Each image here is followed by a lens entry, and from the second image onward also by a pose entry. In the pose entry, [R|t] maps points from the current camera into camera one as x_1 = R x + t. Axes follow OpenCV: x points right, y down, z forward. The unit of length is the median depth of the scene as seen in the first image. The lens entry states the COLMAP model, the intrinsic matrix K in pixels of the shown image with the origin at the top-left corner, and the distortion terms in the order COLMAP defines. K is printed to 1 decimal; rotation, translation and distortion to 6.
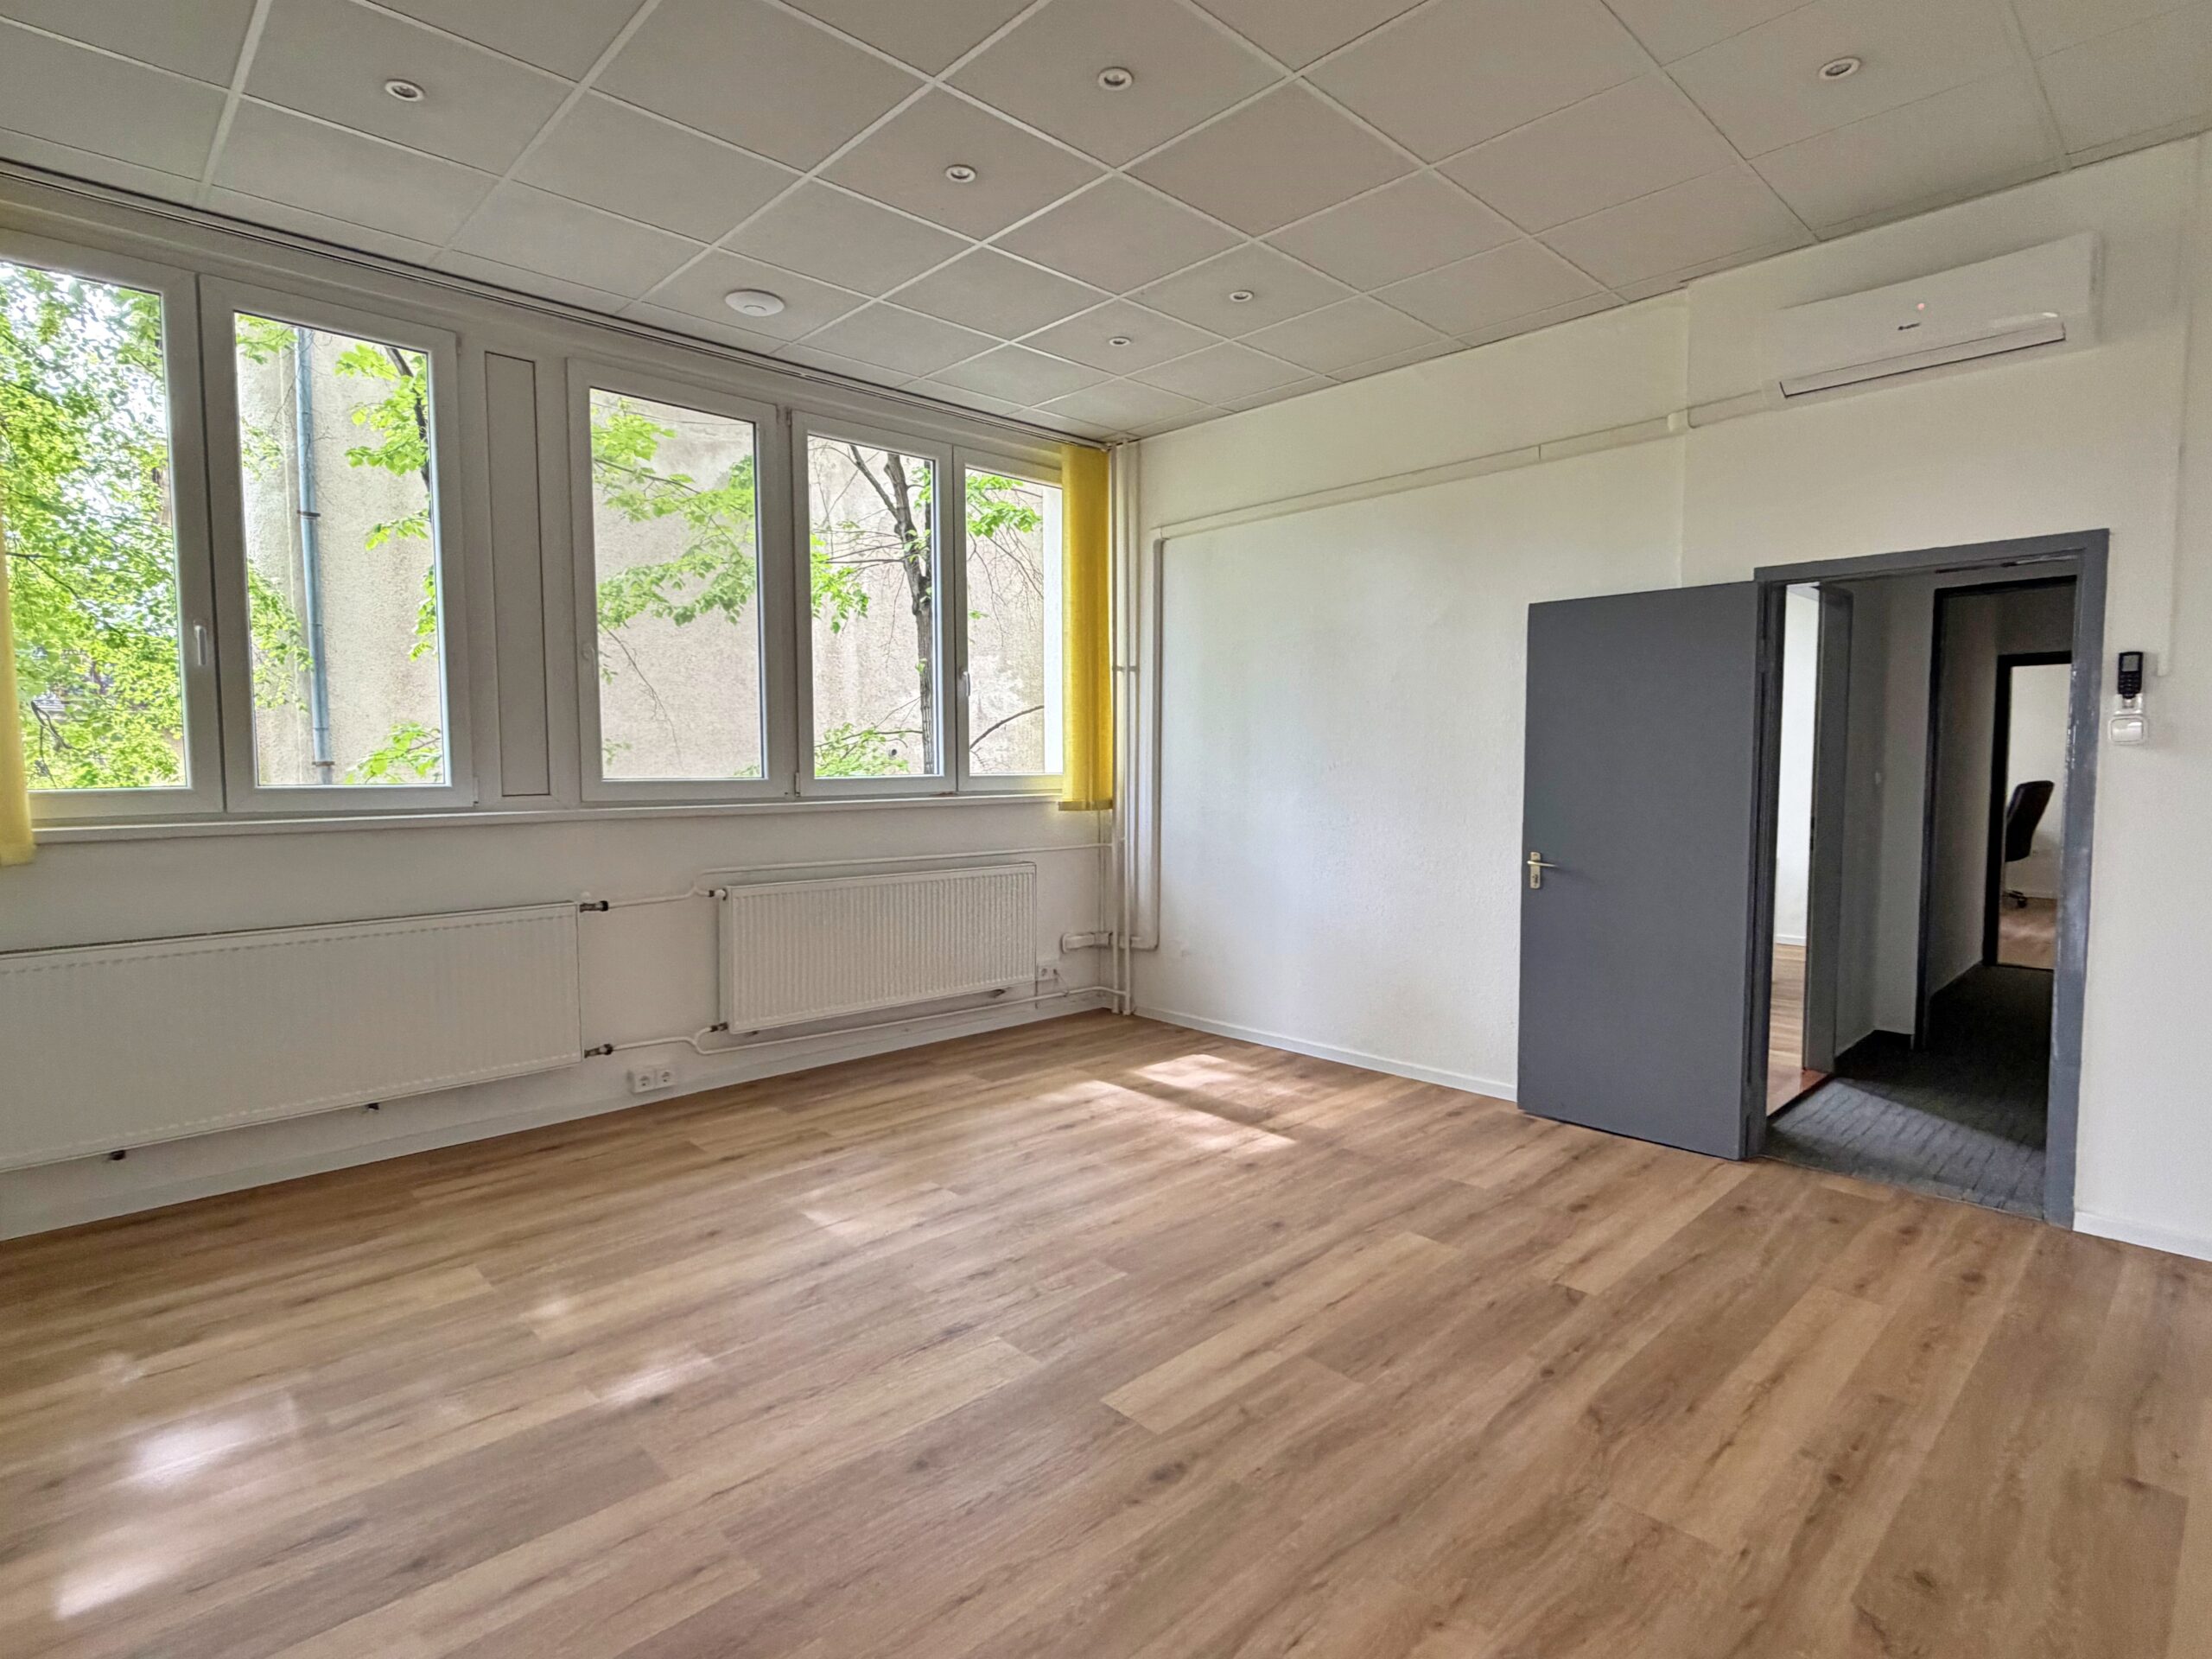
lens RADIAL K [[1125.6, 0, 1106.0], [0, 1125.6, 829.5], [0, 0, 1]] dist [0.003038, 0.000124]
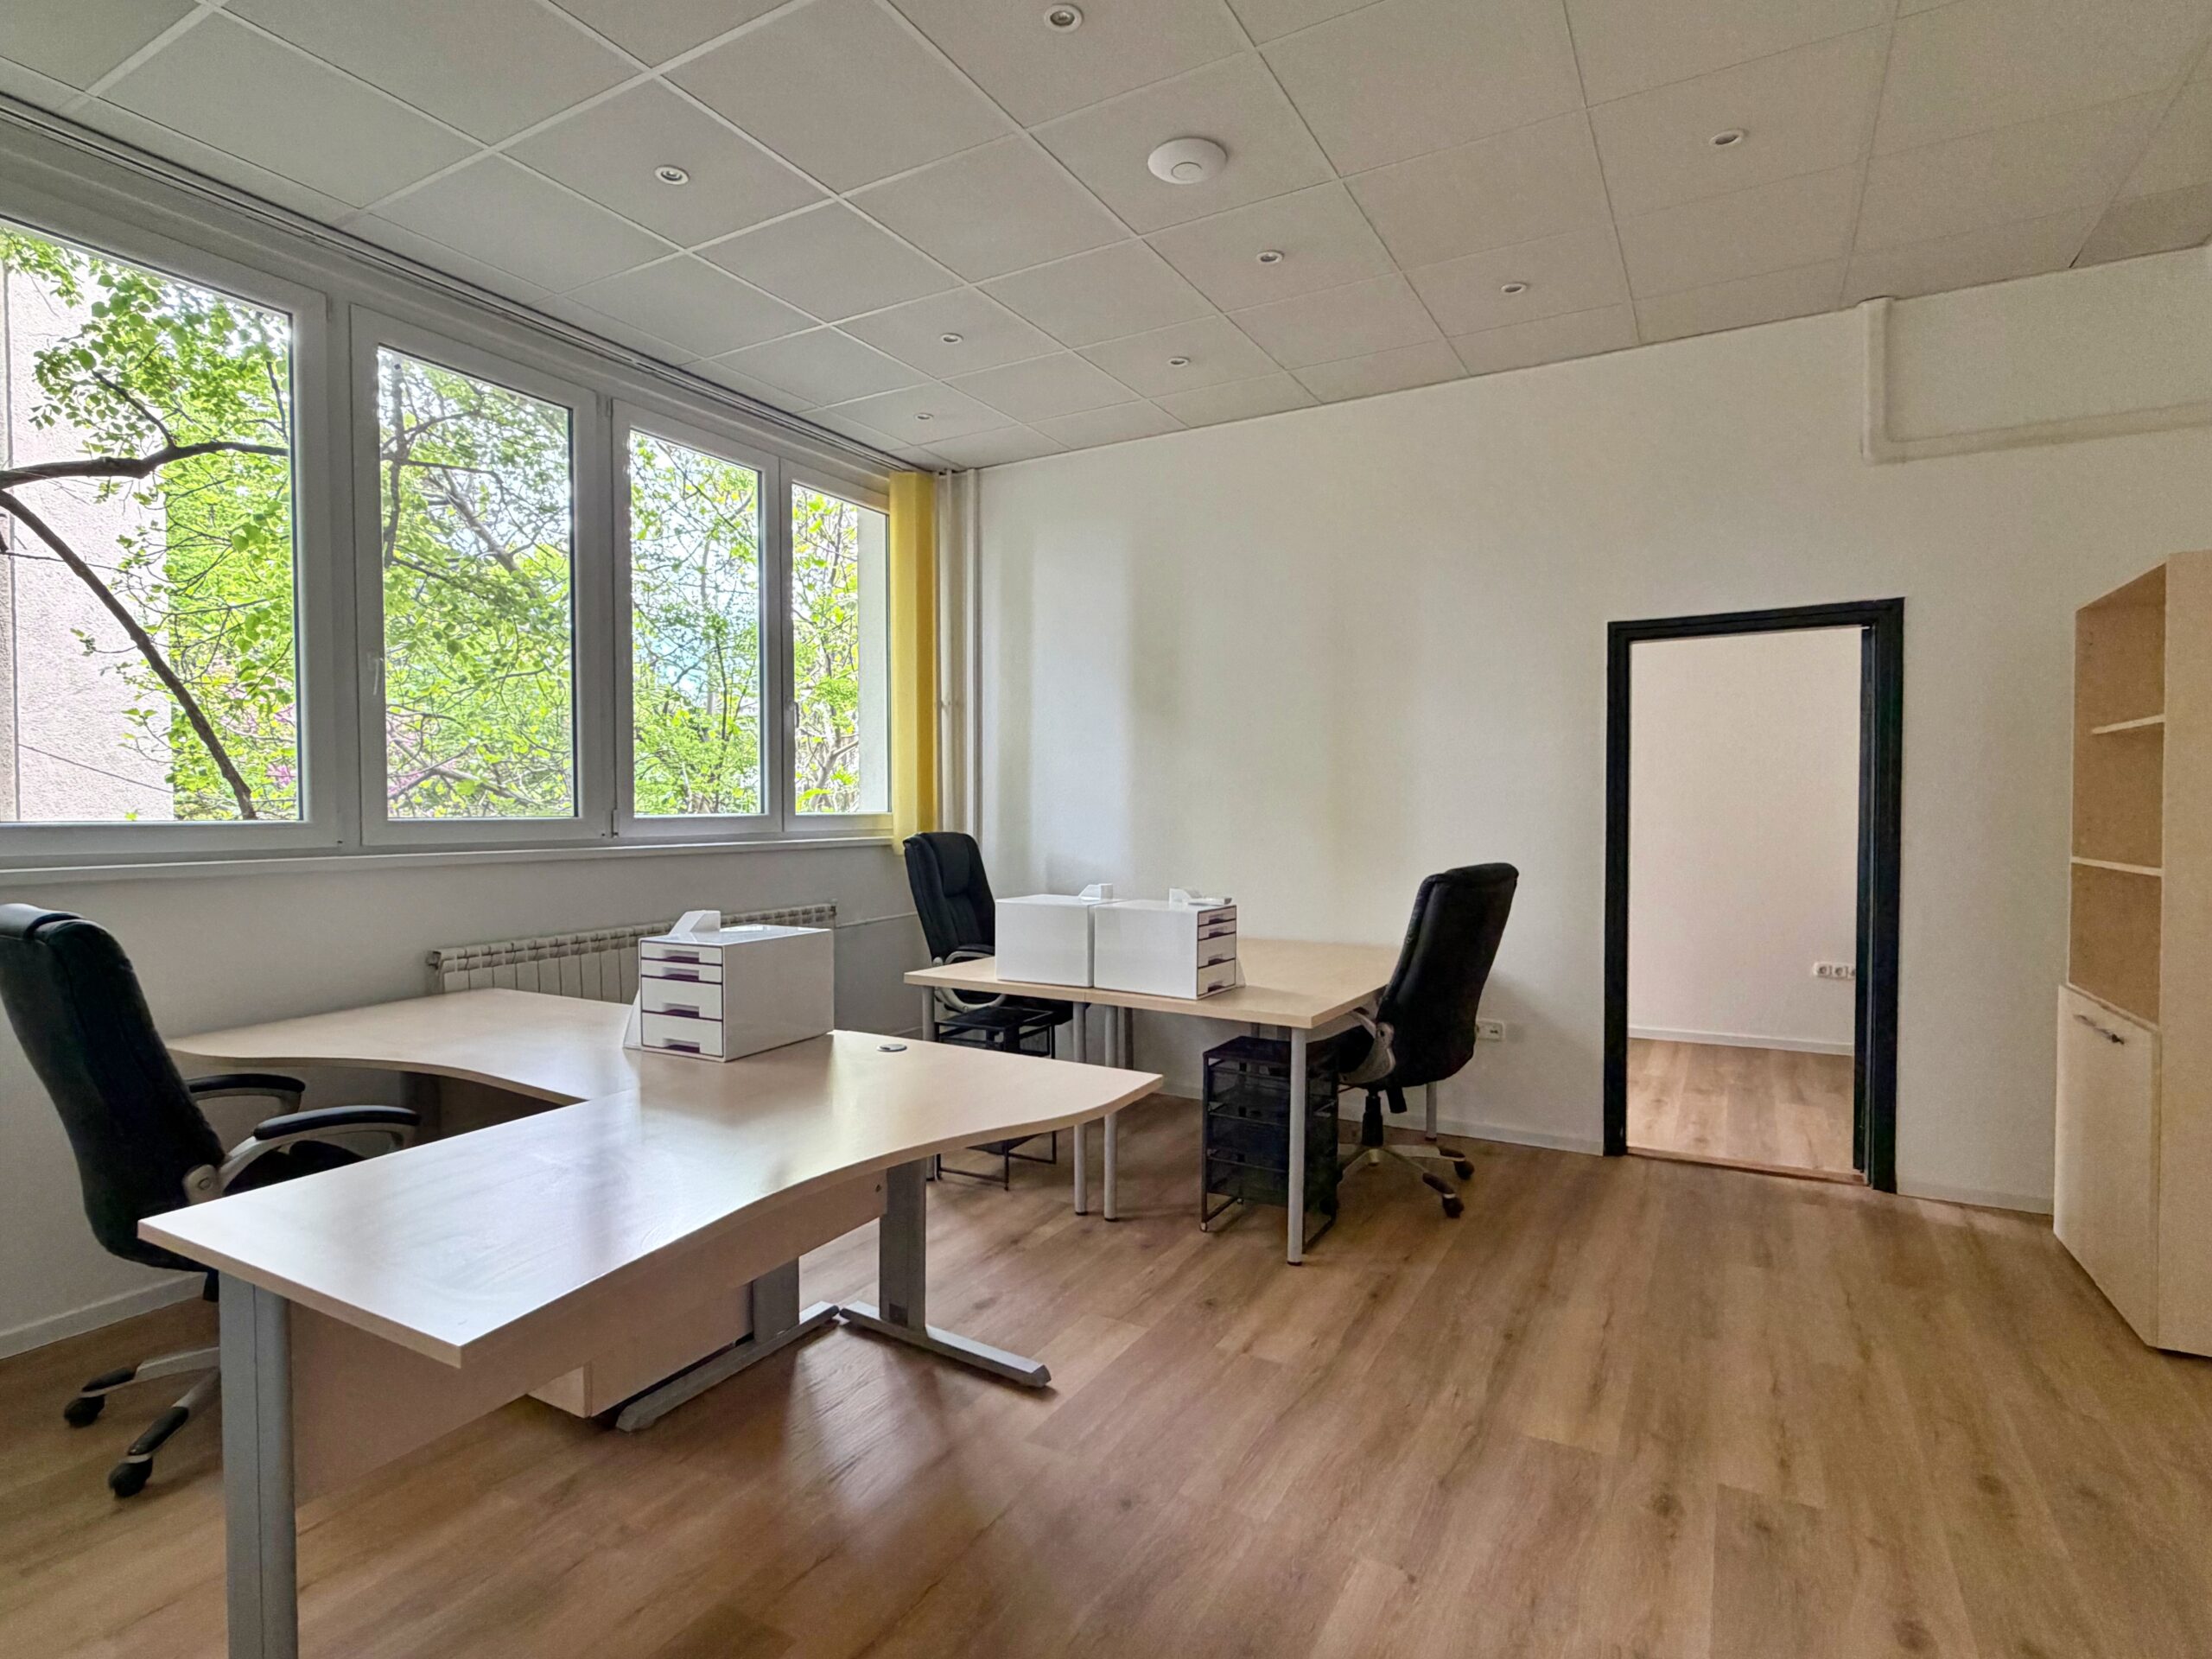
lens RADIAL K [[1125.6, 0, 1106.0], [0, 1125.6, 829.5], [0, 0, 1]] dist [0.003038, 0.000124]
pose [[0.954248, -0.005406, 0.298968, -0.236301], [0.016500, 0.999265, -0.034596, 0.000649], [-0.298562, 0.037946, 0.953636, 0.067461]]
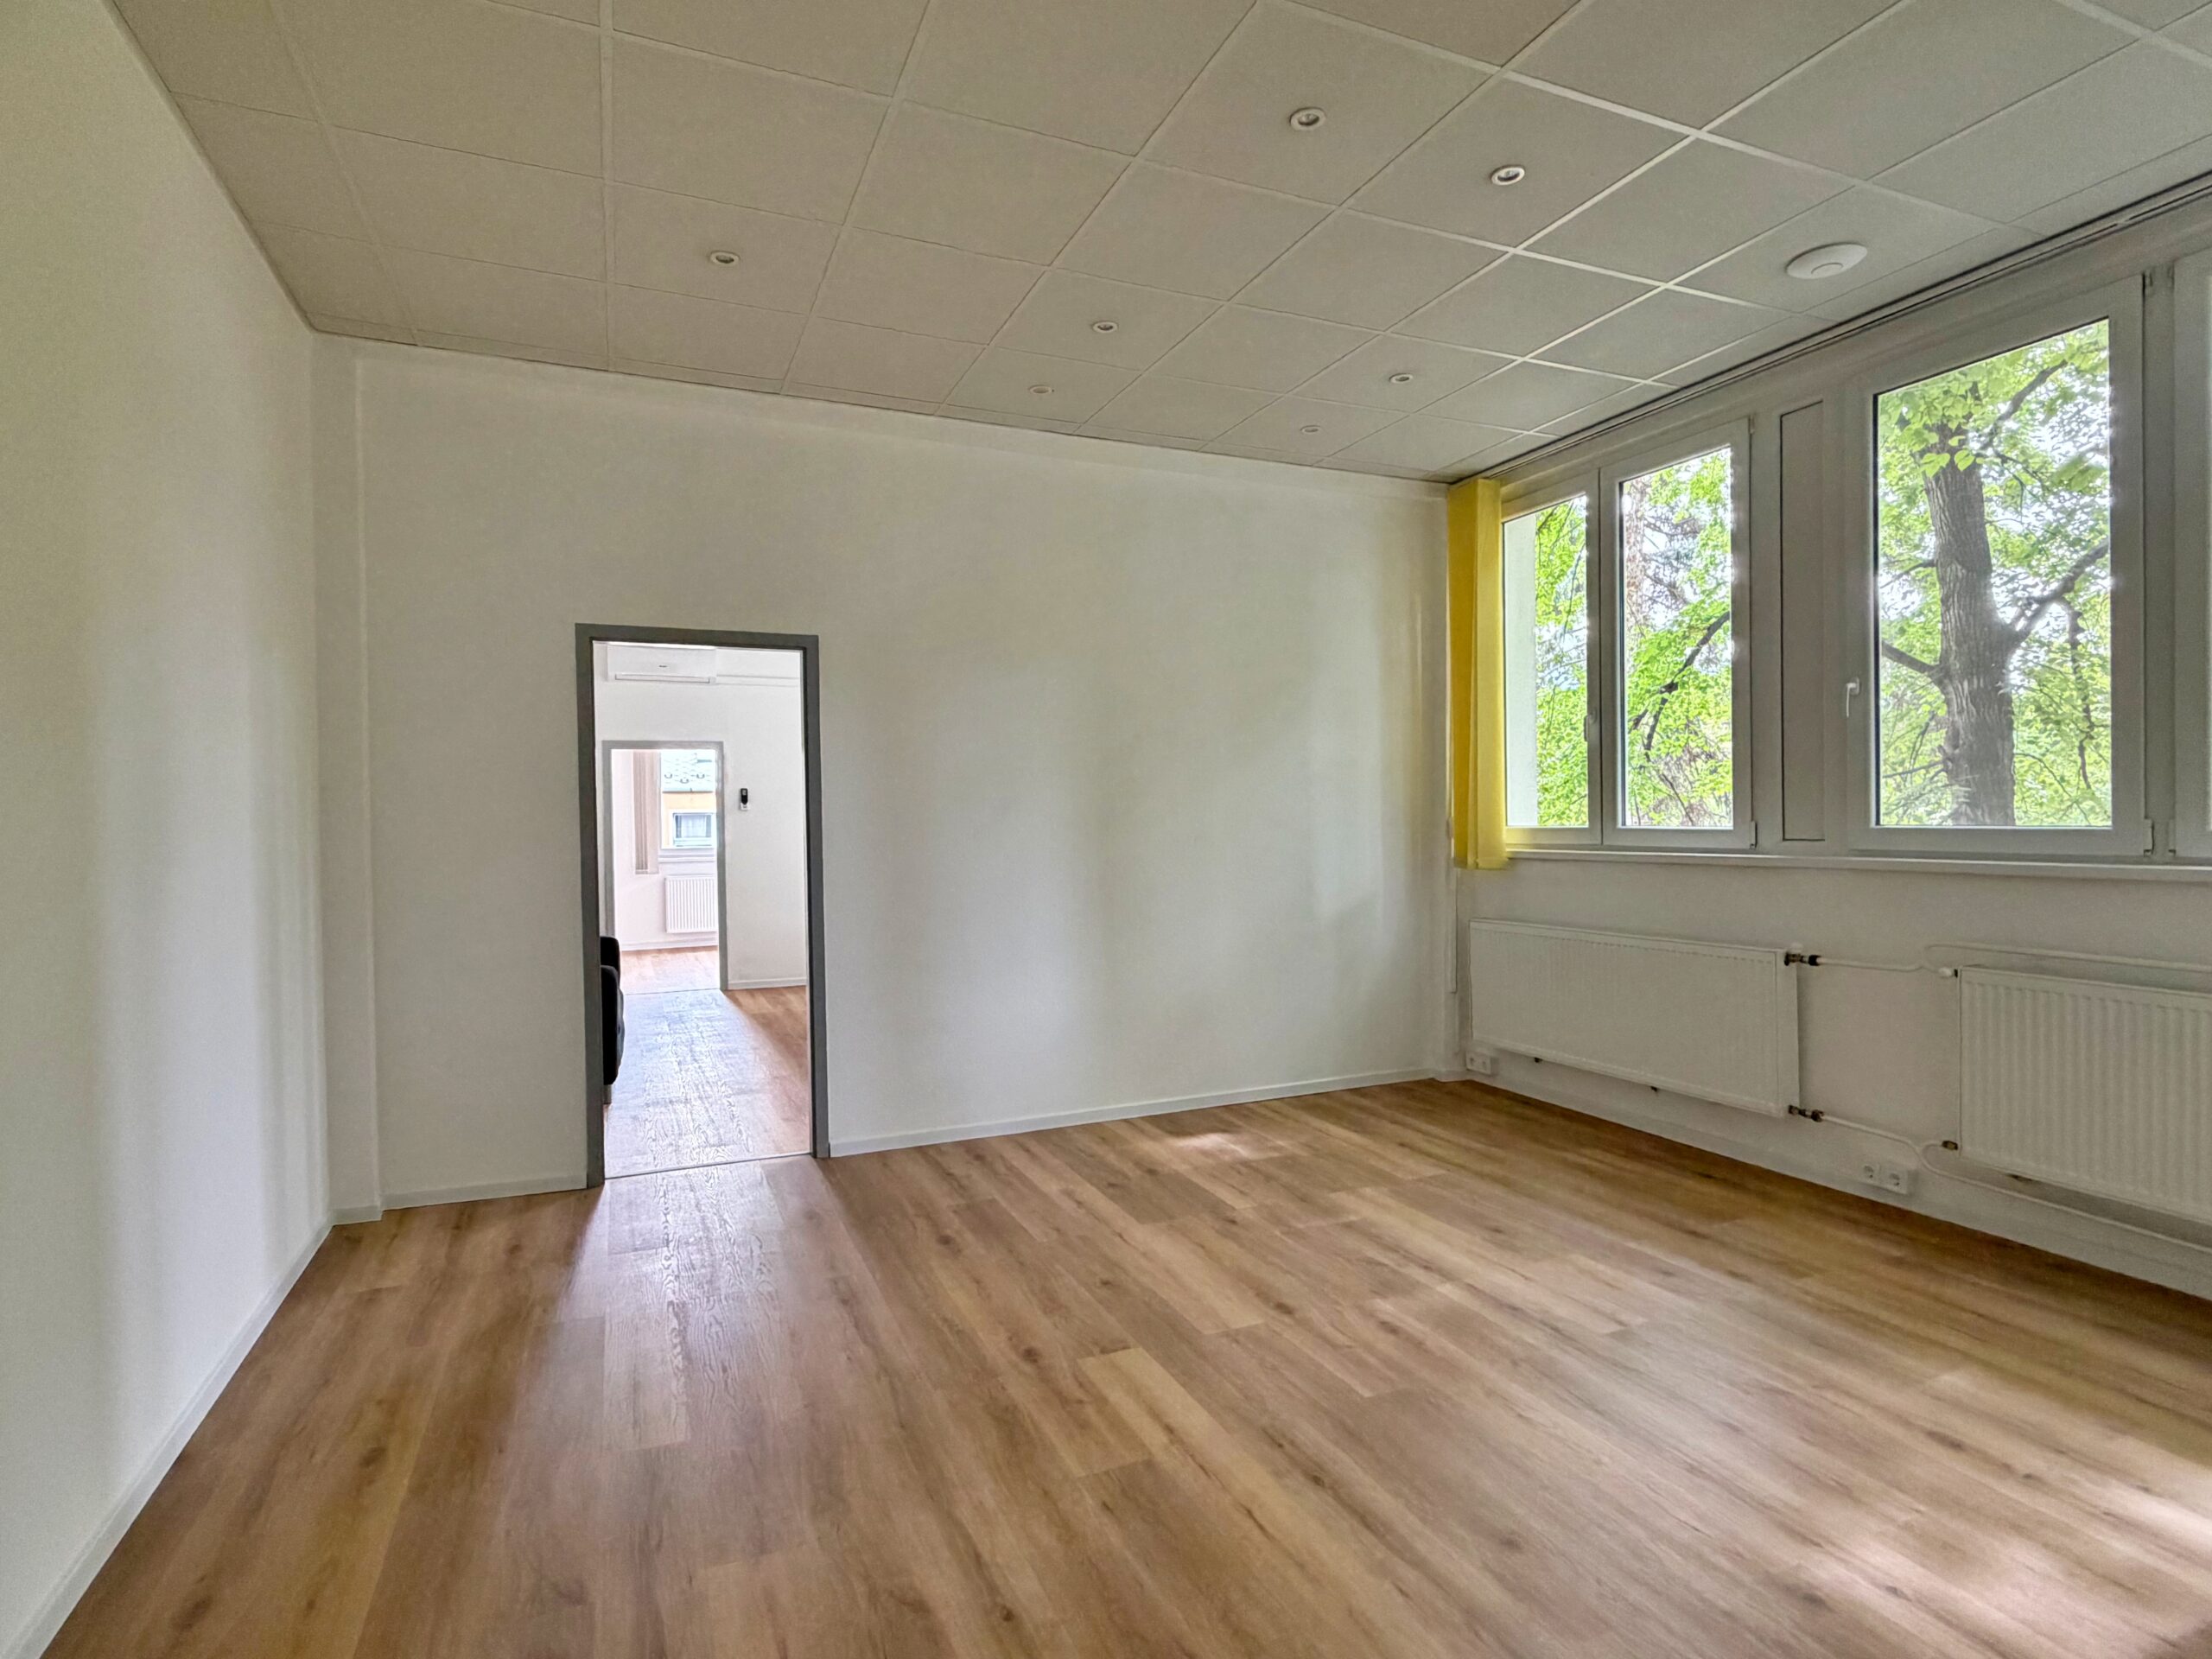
lens RADIAL K [[1125.6, 0, 1106.0], [0, 1125.6, 829.5], [0, 0, 1]] dist [0.003038, 0.000124]
pose [[-0.346288, 0.017282, -0.937969, 0.756771], [-0.044337, 0.998412, 0.034764, -0.056618], [0.937080, 0.053625, -0.344972, 0.910144]]
